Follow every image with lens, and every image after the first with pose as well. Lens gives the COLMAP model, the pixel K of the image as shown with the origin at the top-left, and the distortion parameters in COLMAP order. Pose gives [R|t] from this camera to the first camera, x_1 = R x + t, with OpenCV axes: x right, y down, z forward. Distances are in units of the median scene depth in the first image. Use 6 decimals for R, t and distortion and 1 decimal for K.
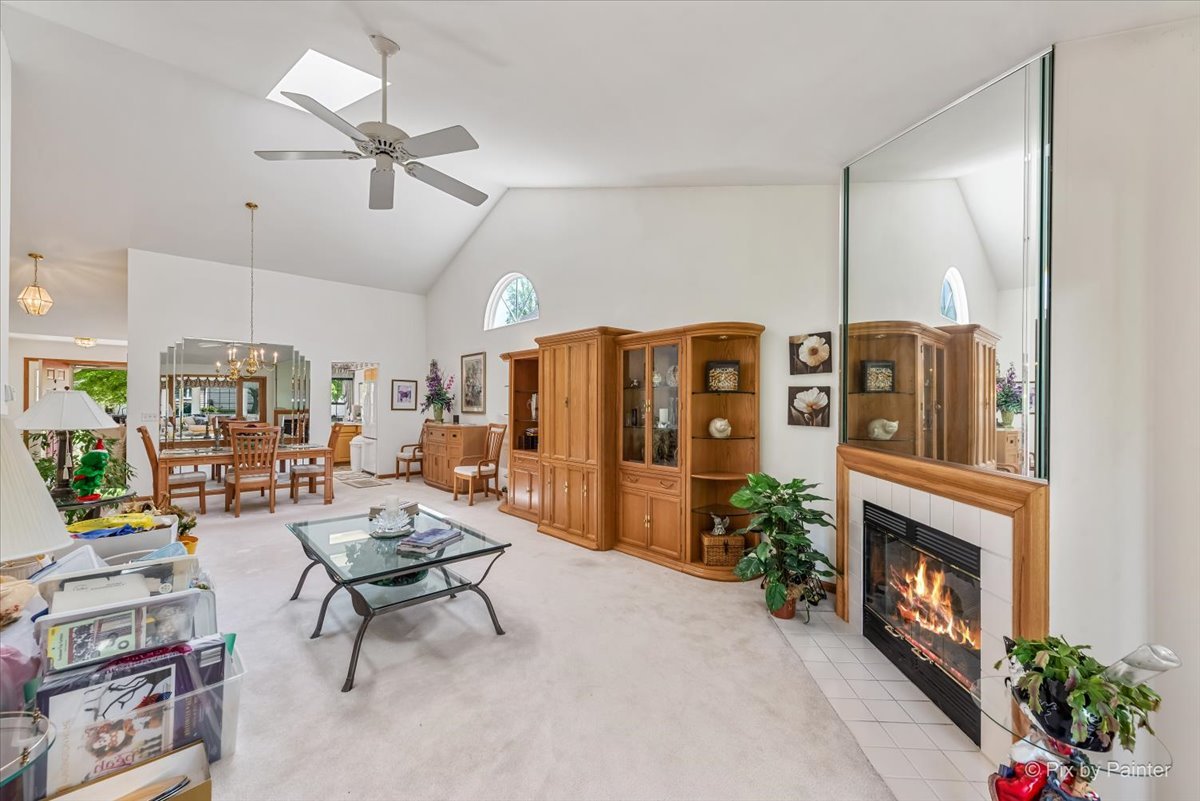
lens RADIAL K [[468.3, 0, 600.9], [0, 468.3, 401.1], [0, 0, 1]] dist [-0.000127, -0.000404]
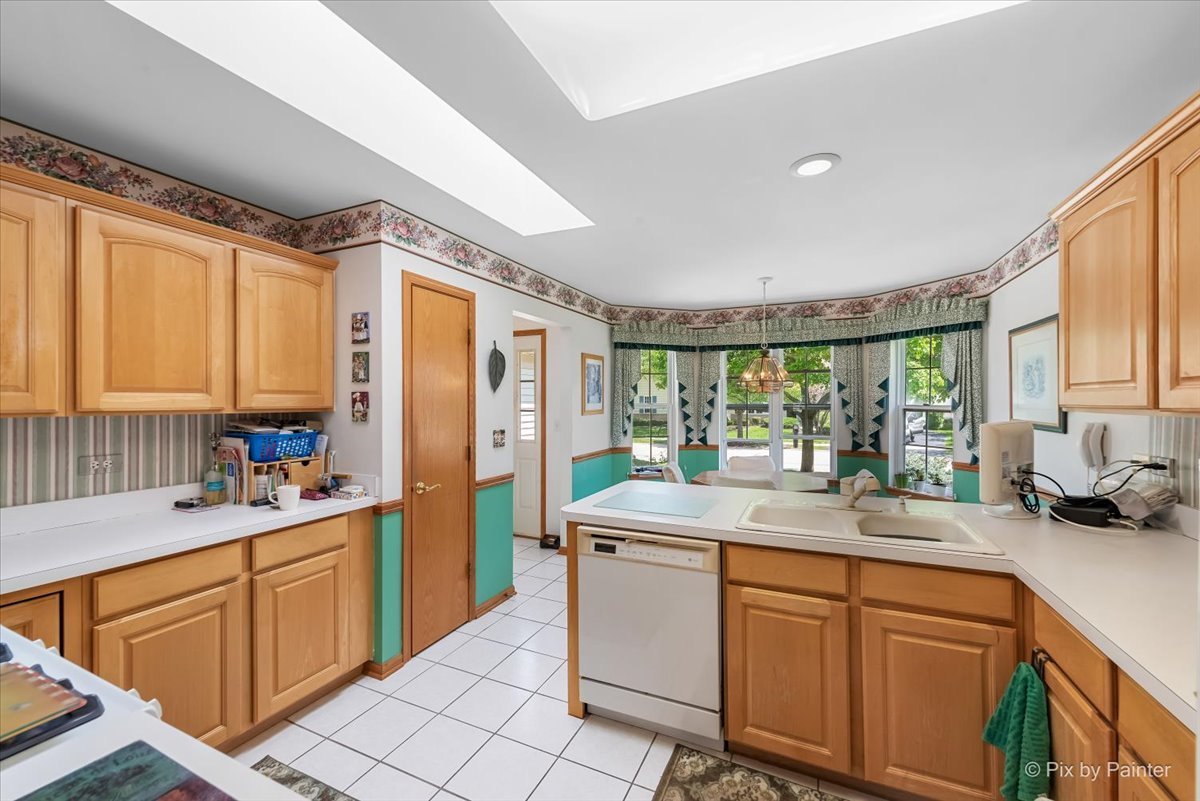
lens RADIAL K [[468.3, 0, 604.7], [0, 468.3, 401.6], [0, 0, 1]] dist [-0.000127, -0.000404]
pose [[0.390896, -0.003153, -0.920429, -0.360806], [0.002175, 0.999995, -0.002502, -0.000716], [0.920432, -0.001024, 0.390901, 0.683075]]
